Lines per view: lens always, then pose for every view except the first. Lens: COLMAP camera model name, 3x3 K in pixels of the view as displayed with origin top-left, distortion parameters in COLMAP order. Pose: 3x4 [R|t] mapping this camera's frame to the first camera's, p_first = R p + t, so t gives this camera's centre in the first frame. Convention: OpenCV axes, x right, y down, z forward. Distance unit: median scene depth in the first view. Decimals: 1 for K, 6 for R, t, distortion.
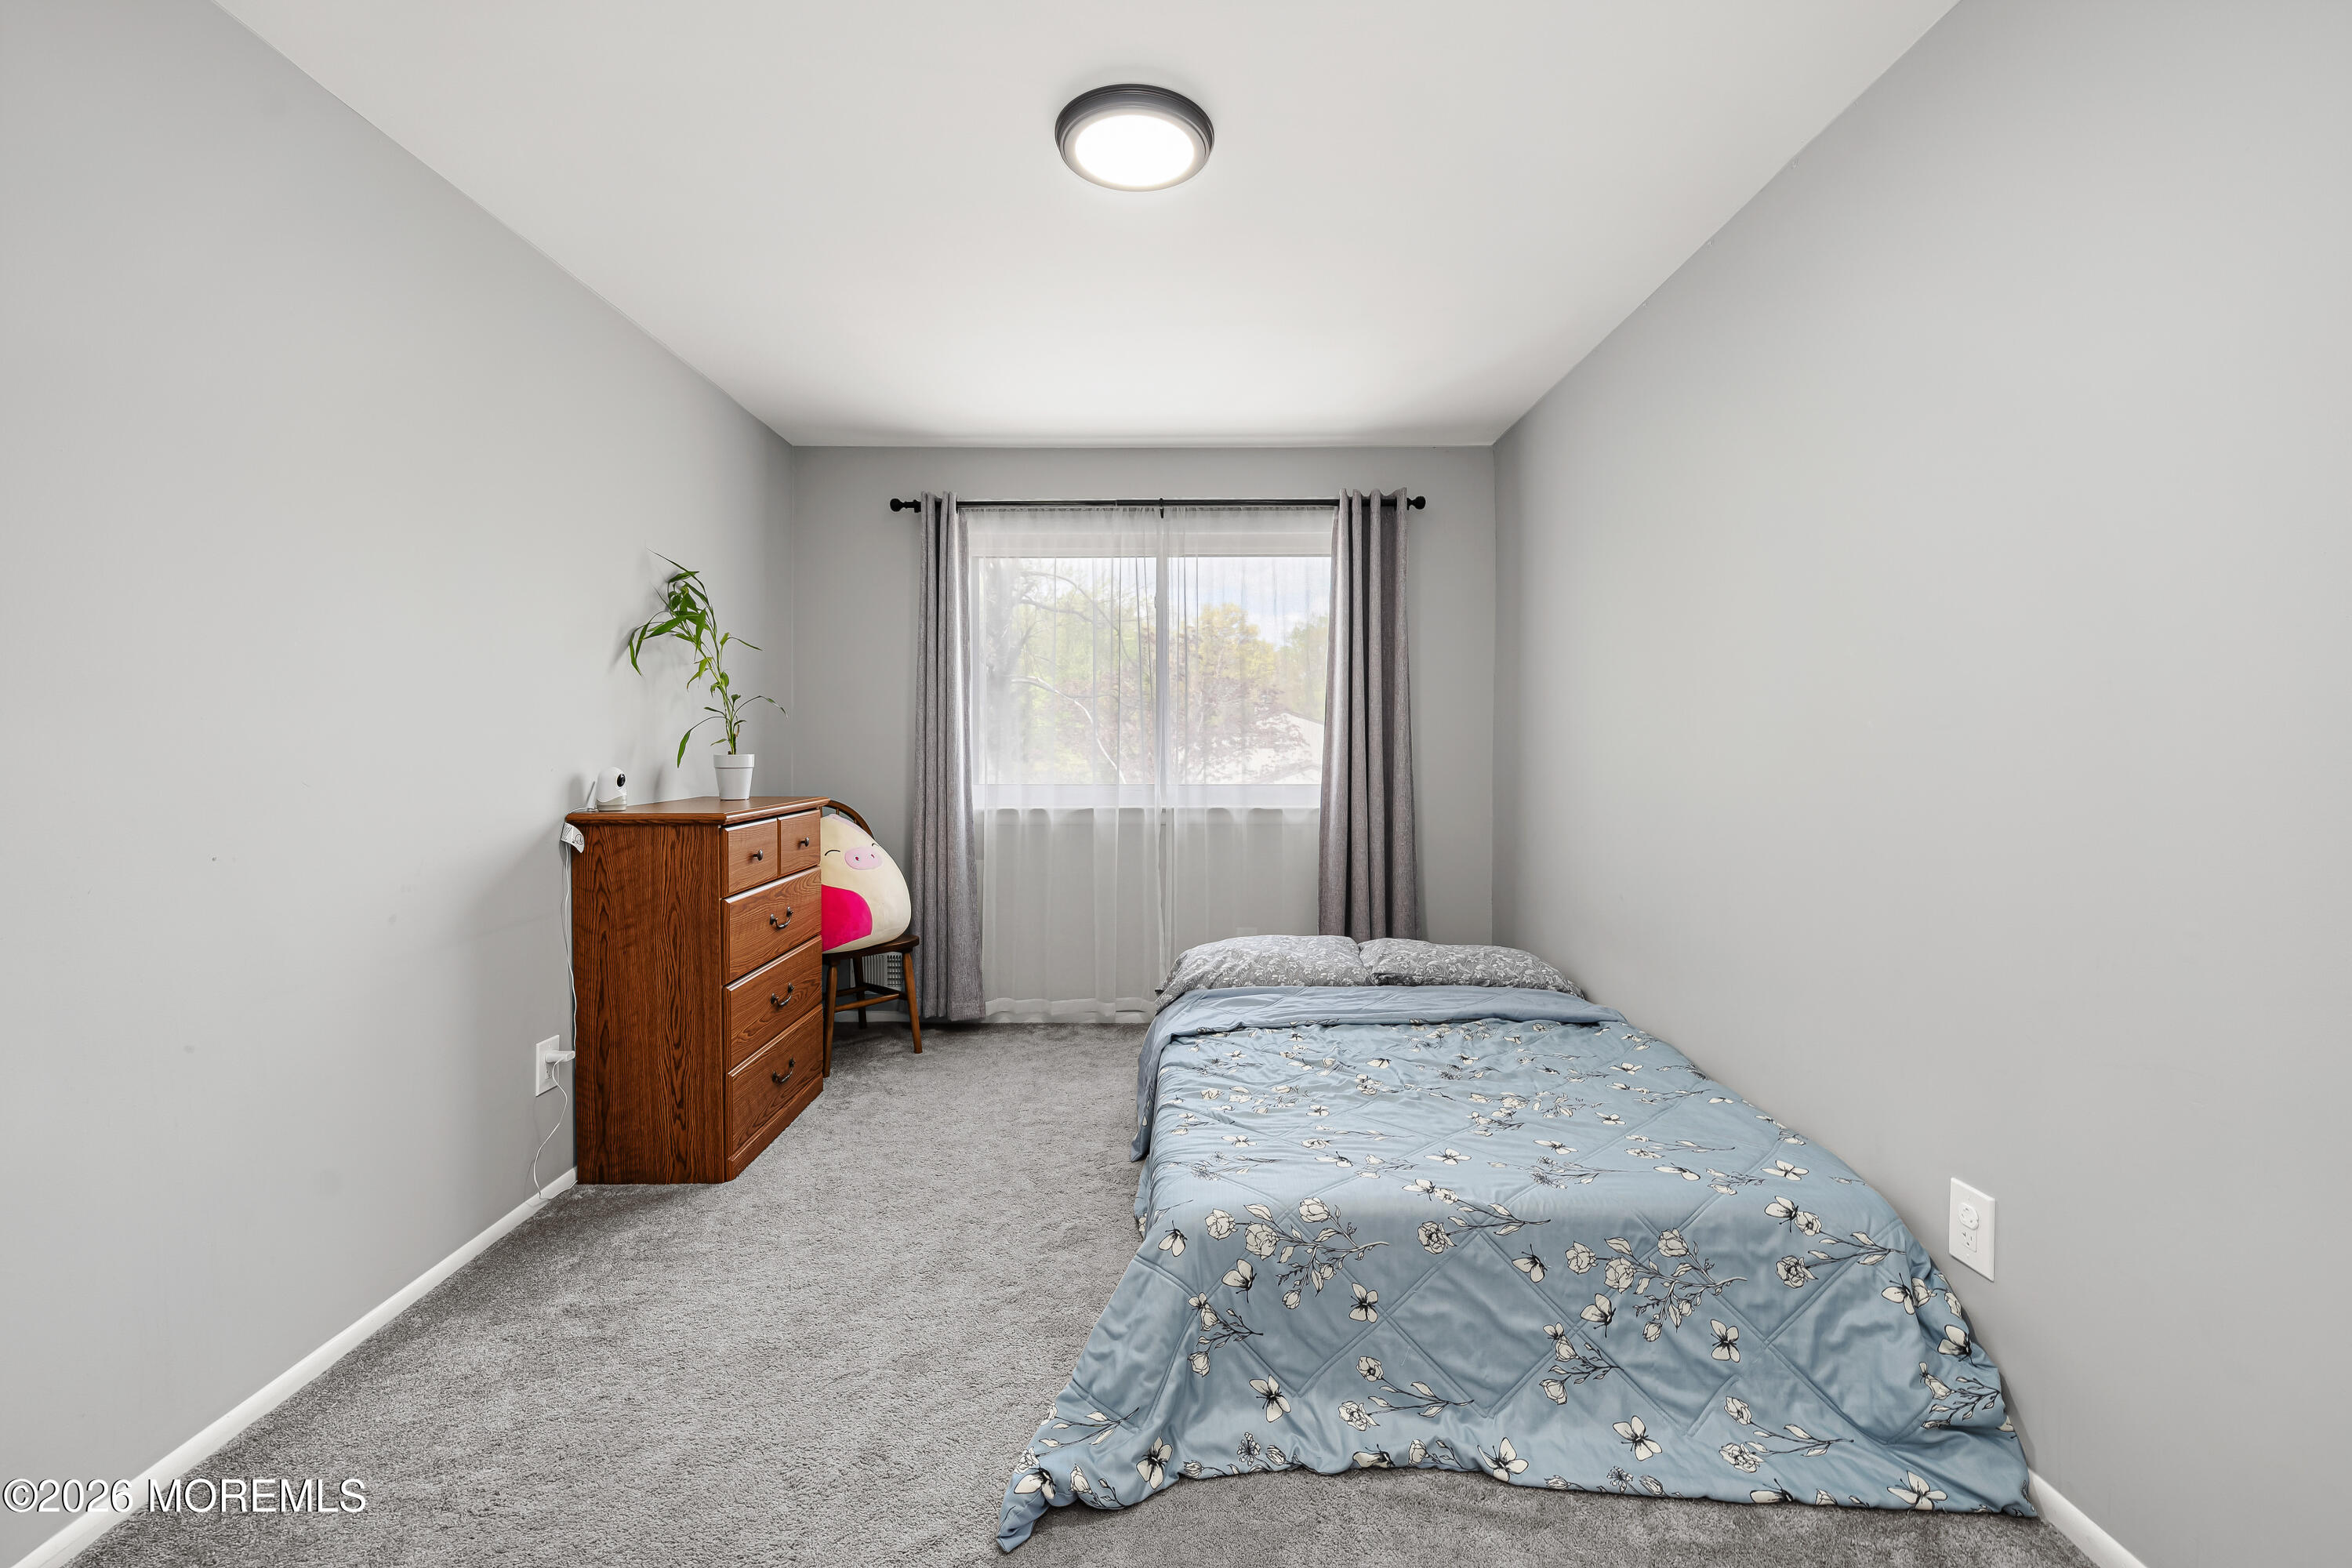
lens RADIAL K [[972.3, 0, 1174.7], [0, 972.3, 774.5], [0, 0, 1]] dist [-0.002151, -0.000308]
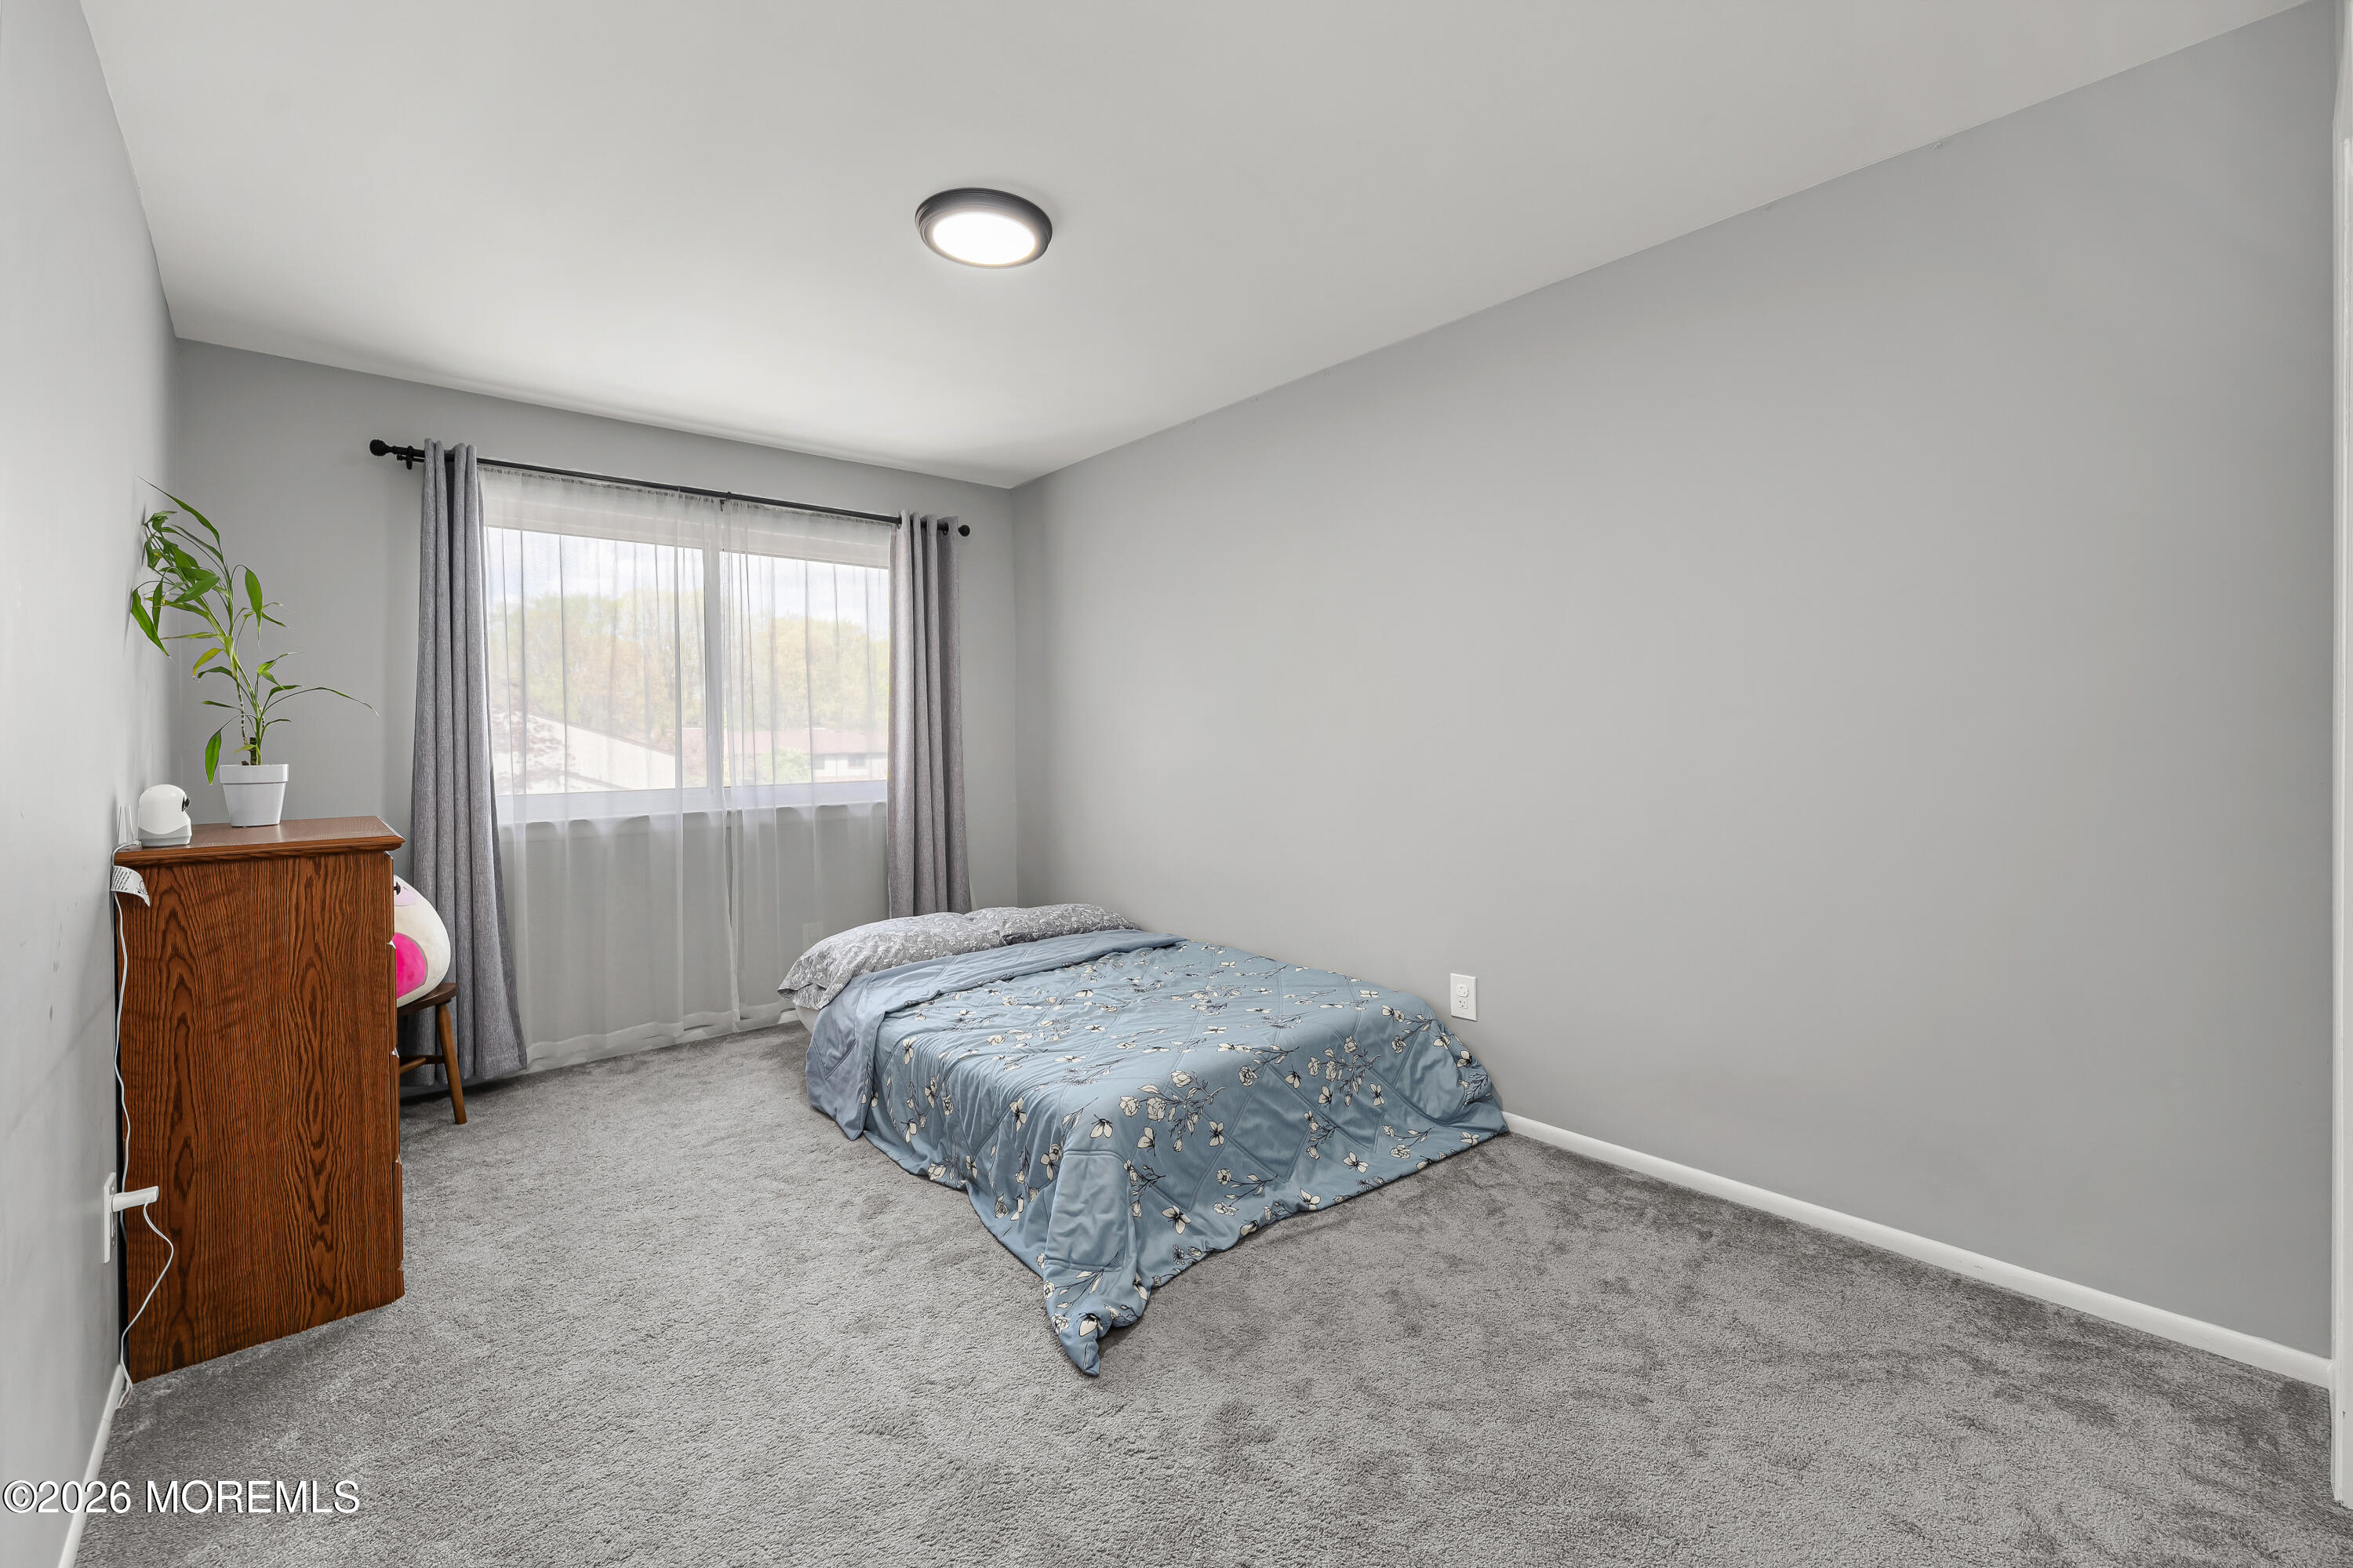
lens RADIAL K [[951.3, 0, 1173.3], [0, 951.3, 772.8], [0, 0, 1]] dist [-0.001690, -0.000534]
pose [[0.758670, -0.034586, 0.650556, -0.695769], [0.034732, 0.999317, 0.012623, 0.000809], [-0.650549, 0.013018, 0.759353, -0.015692]]
